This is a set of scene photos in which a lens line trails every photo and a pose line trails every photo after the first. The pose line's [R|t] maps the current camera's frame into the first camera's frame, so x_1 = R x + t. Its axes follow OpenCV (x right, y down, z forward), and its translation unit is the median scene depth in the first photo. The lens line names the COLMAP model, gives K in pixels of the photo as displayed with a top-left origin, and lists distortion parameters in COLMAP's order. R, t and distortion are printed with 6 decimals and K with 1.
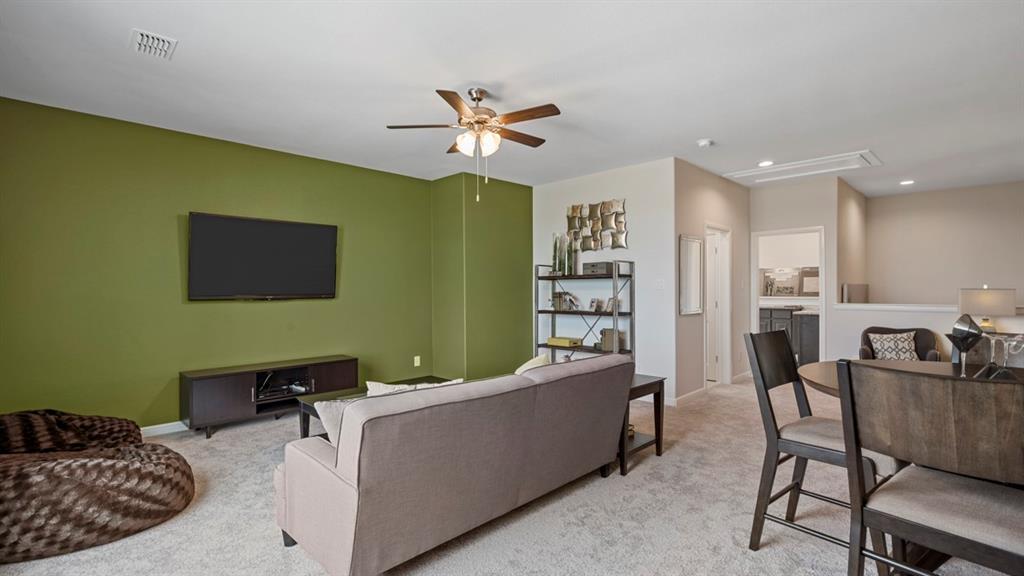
lens RADIAL K [[471.6, 0, 514.5], [0, 471.6, 289.5], [0, 0, 1]] dist [-0.000806, 0.000504]
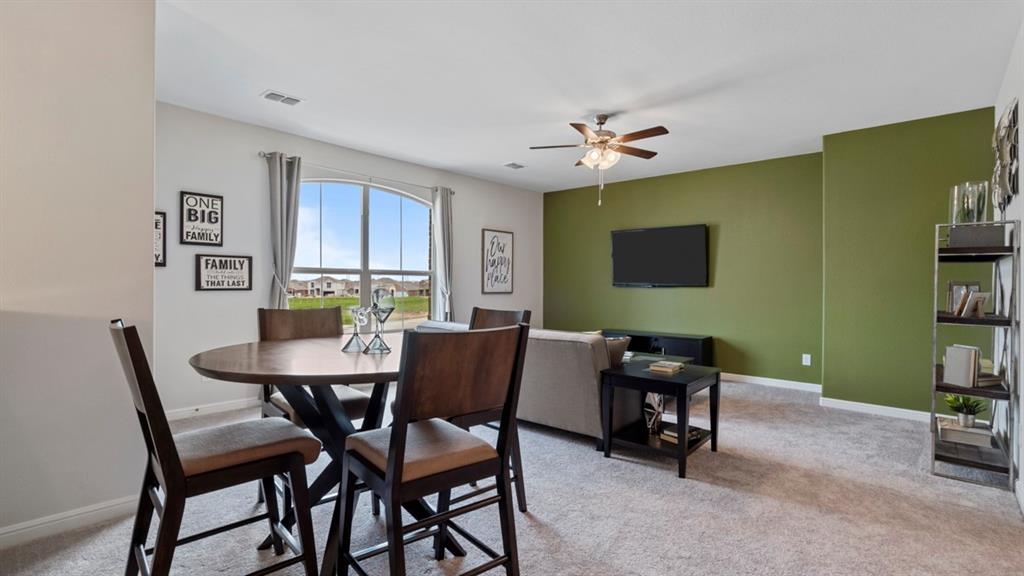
lens RADIAL K [[475.8, 0, 512.9], [0, 475.8, 285.7], [0, 0, 1]] dist [0.000435, 0.000191]
pose [[0.059727, 0.006157, -0.998196, 0.738832], [-0.009074, 0.999943, 0.005624, 0.013335], [0.998174, 0.008722, 0.059779, 0.438994]]
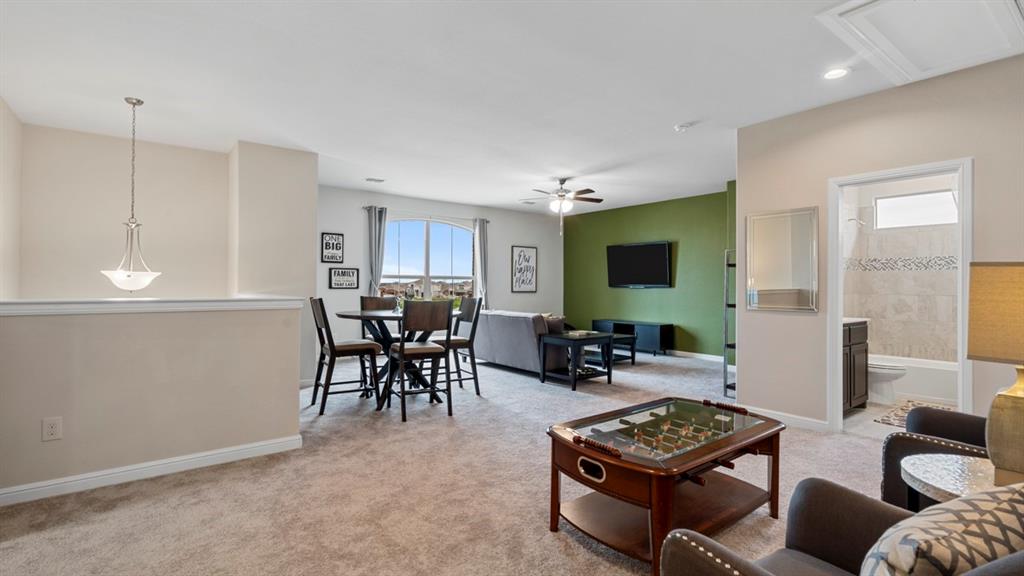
lens RADIAL K [[471.9, 0, 512.0], [0, 471.9, 288.0], [0, 0, 1]] dist [-0.000135, 0.000261]
pose [[-0.133019, 0.006452, -0.991092, 1.207371], [-0.010042, 0.999919, 0.007857, 0.012719], [0.991063, 0.010997, -0.132943, 0.669582]]
